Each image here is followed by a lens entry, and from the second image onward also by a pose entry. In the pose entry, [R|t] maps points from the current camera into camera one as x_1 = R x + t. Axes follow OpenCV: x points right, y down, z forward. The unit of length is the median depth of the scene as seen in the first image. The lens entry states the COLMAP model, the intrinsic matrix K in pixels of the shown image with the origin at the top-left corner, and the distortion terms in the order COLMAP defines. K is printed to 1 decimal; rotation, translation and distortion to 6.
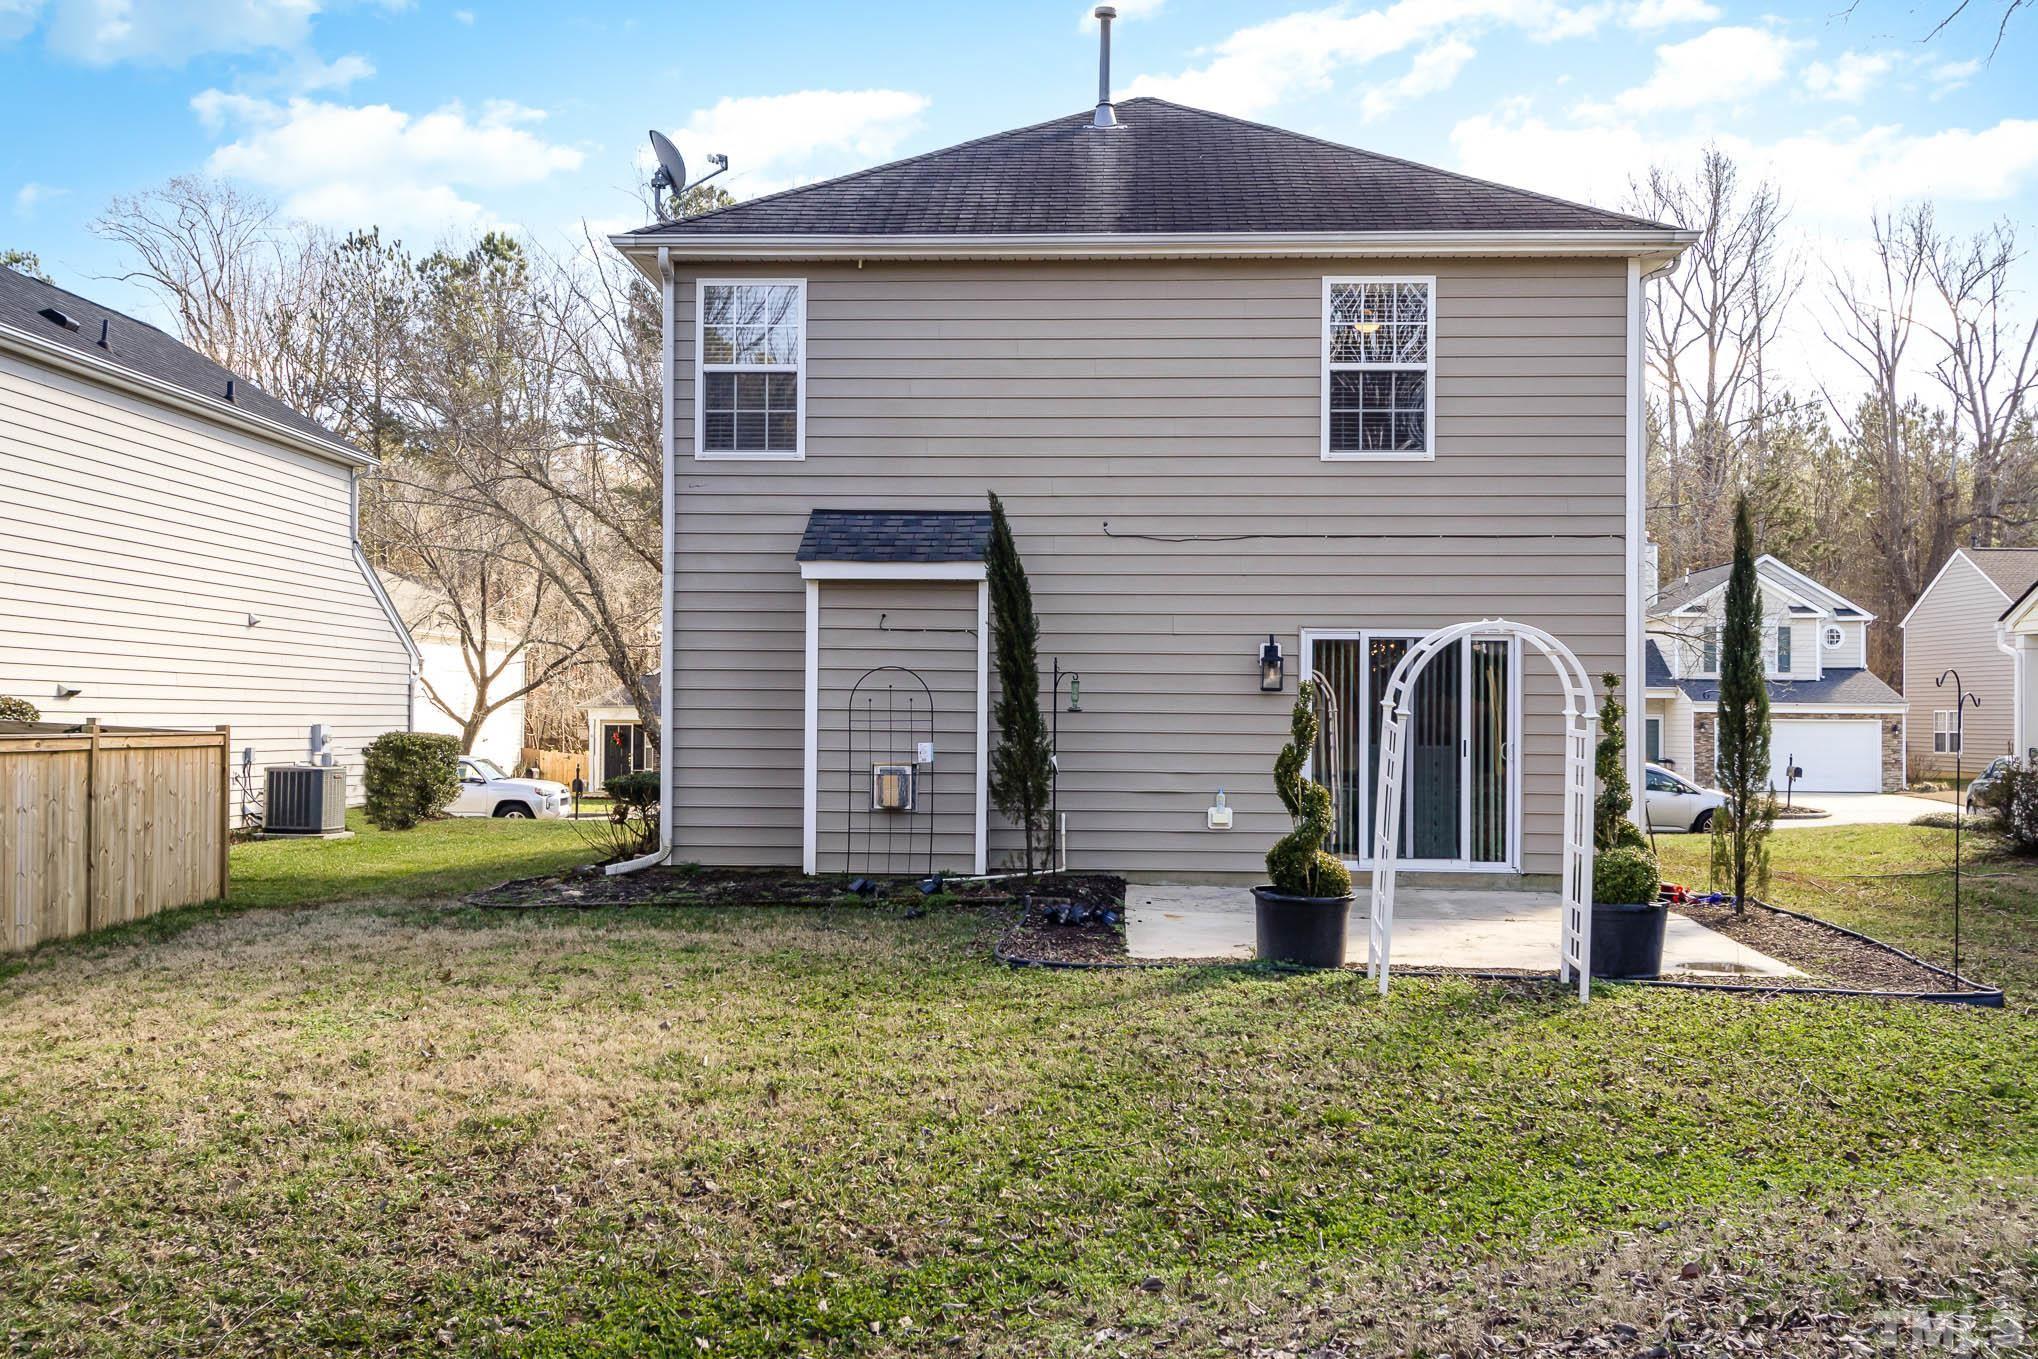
lens RADIAL K [[1936.5, 0, 1022.2], [0, 1936.5, 686.9], [0, 0, 1]] dist [0.029158, -0.067233]
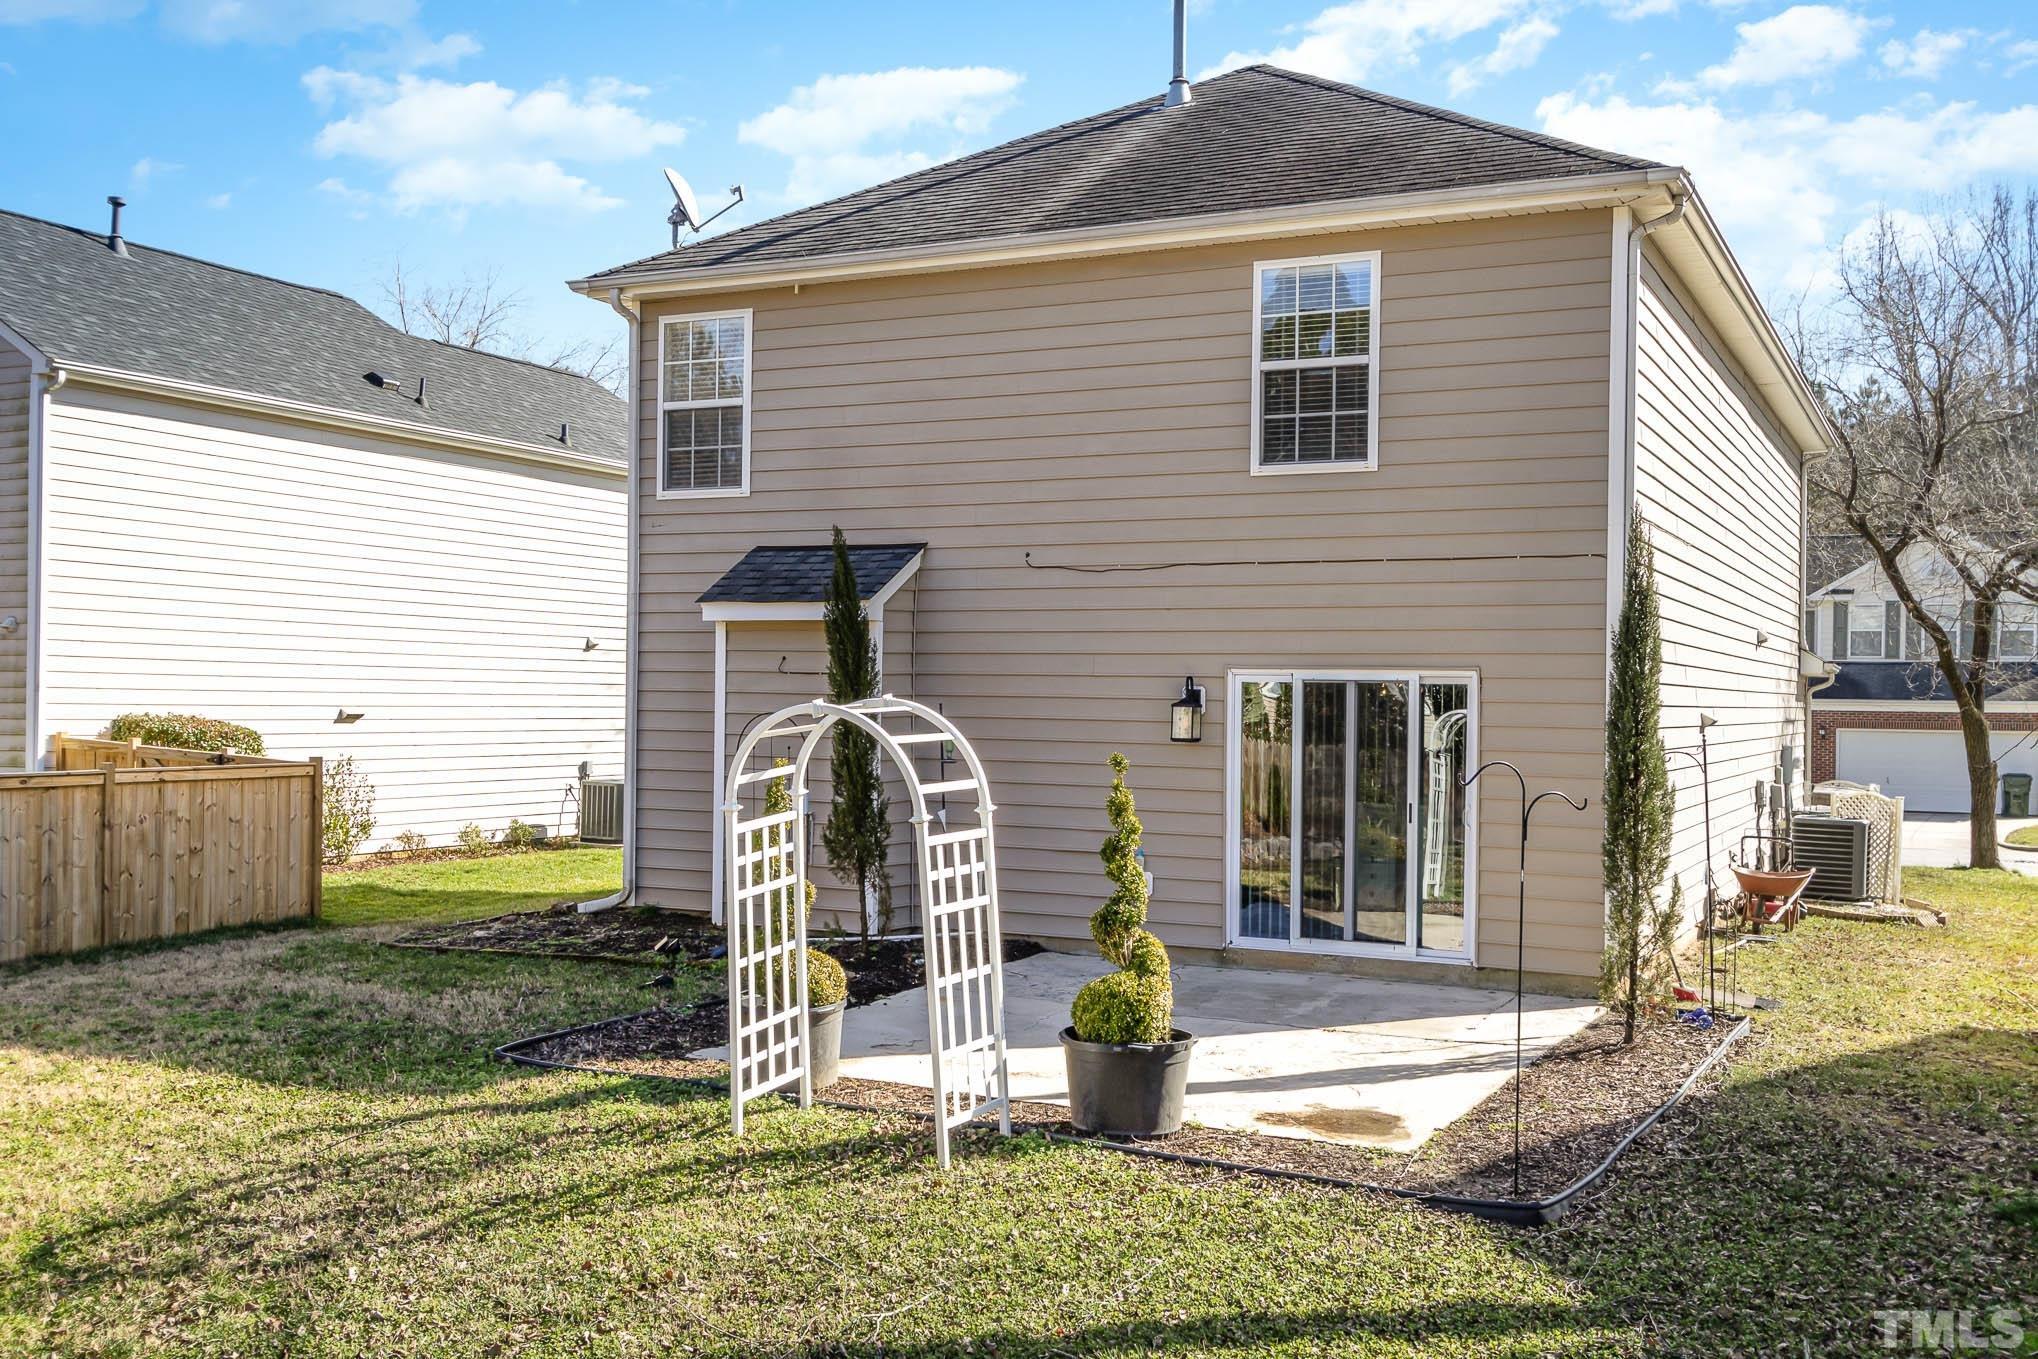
lens RADIAL K [[1936.5, 0, 1022.2], [0, 1936.5, 686.9], [0, 0, 1]] dist [0.029158, -0.067233]
pose [[0.917298, 0.003022, -0.398189, 0.406432], [-0.000016, 0.999971, 0.007551, -0.029012], [0.398200, -0.006920, 0.917272, 0.164972]]
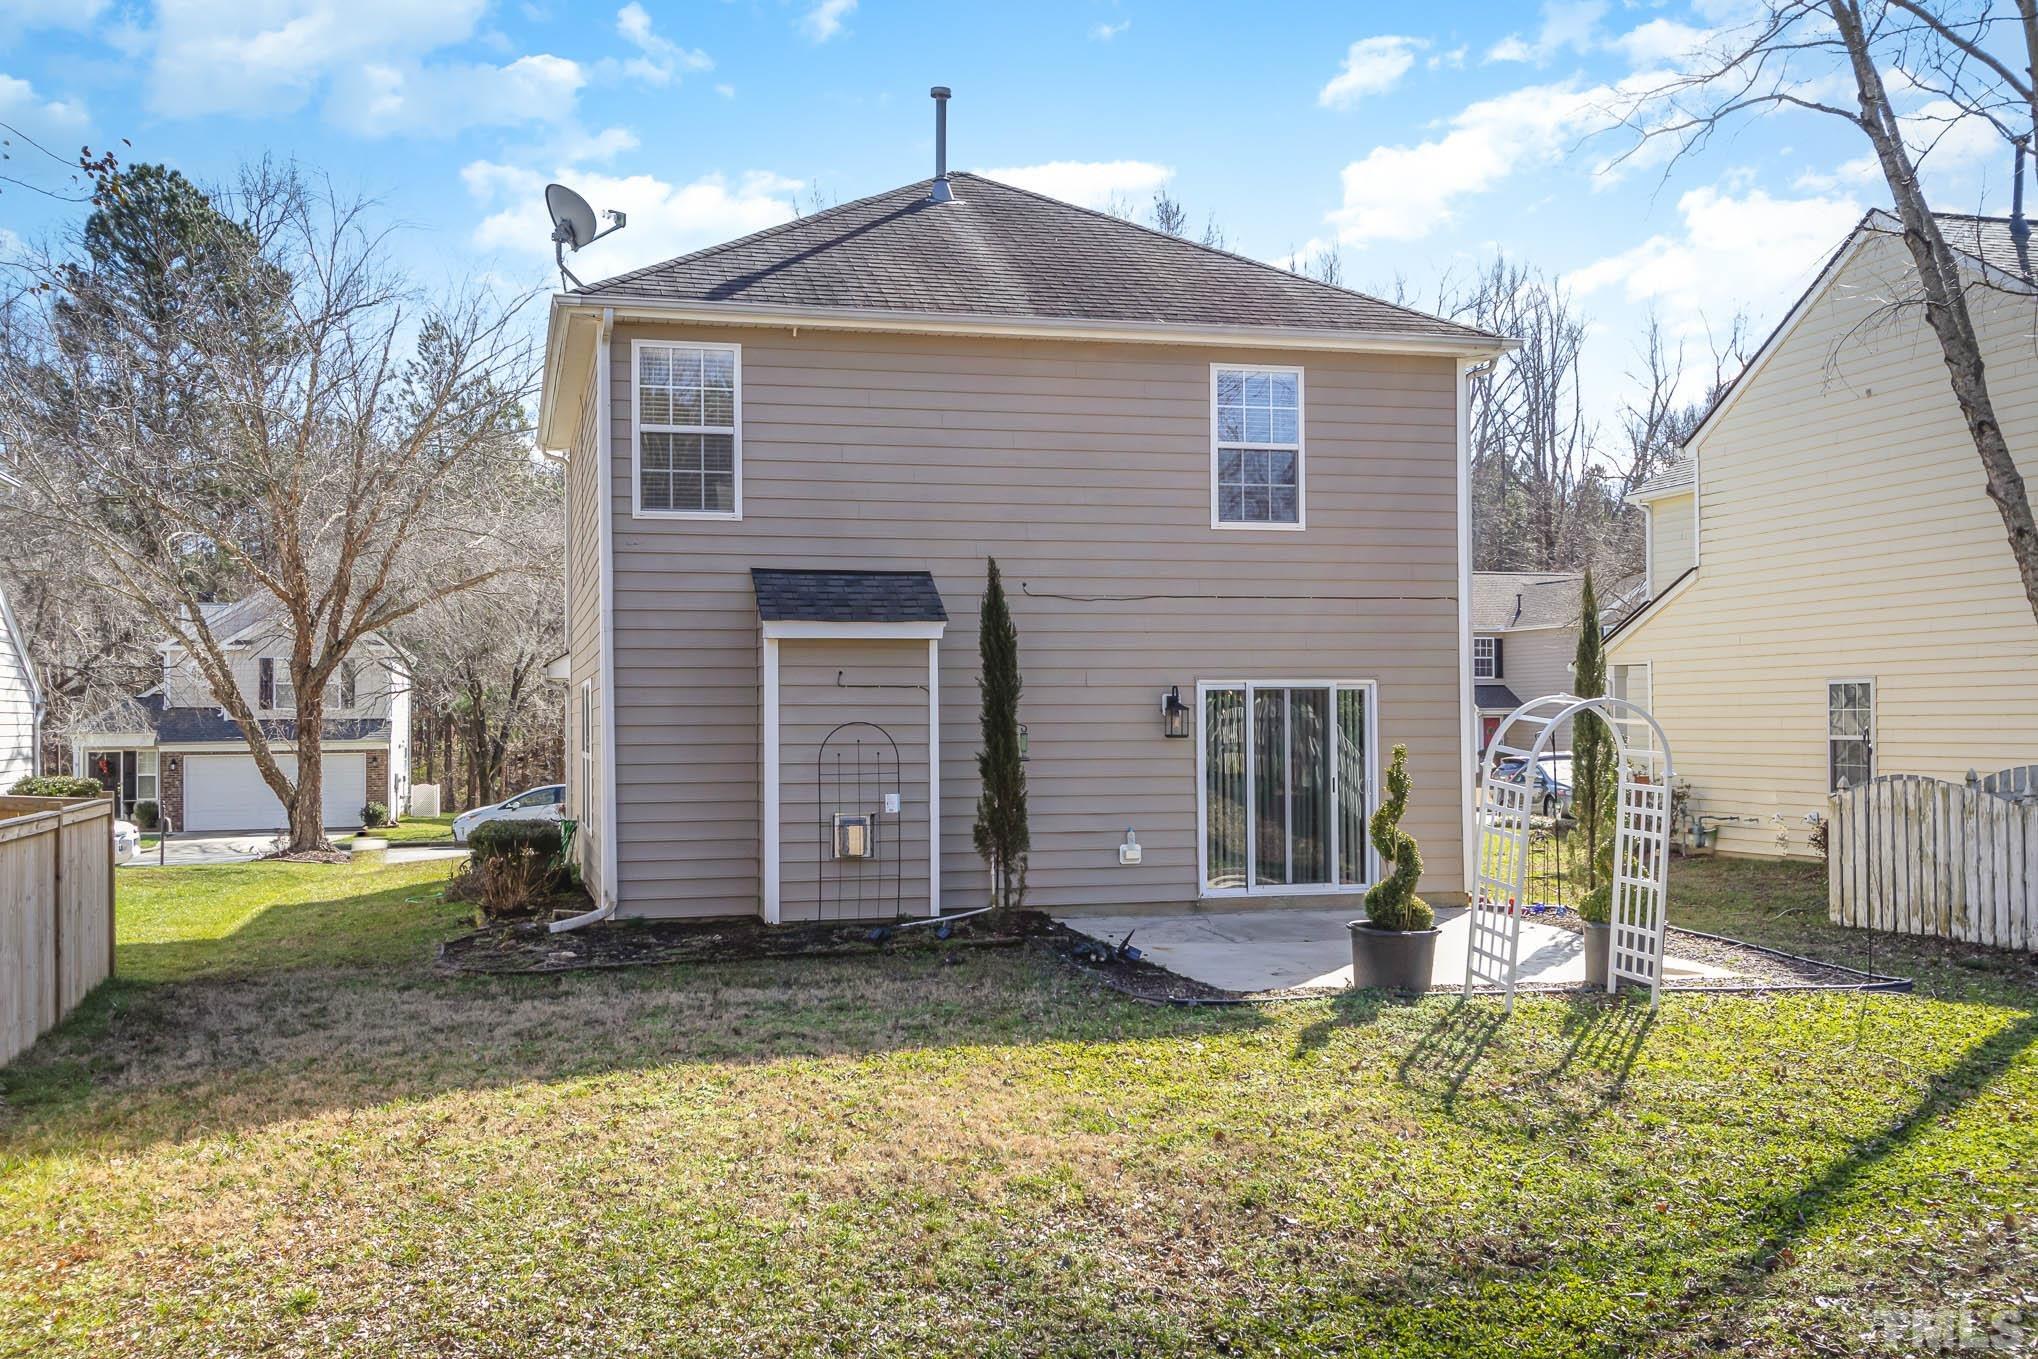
lens RADIAL K [[1936.5, 0, 1022.2], [0, 1936.5, 686.9], [0, 0, 1]] dist [0.029158, -0.067233]
pose [[0.953719, -0.009424, 0.300550, -0.285114], [0.010245, 0.999947, -0.001156, -0.026116], [-0.300523, 0.004182, 0.953765, -0.027288]]
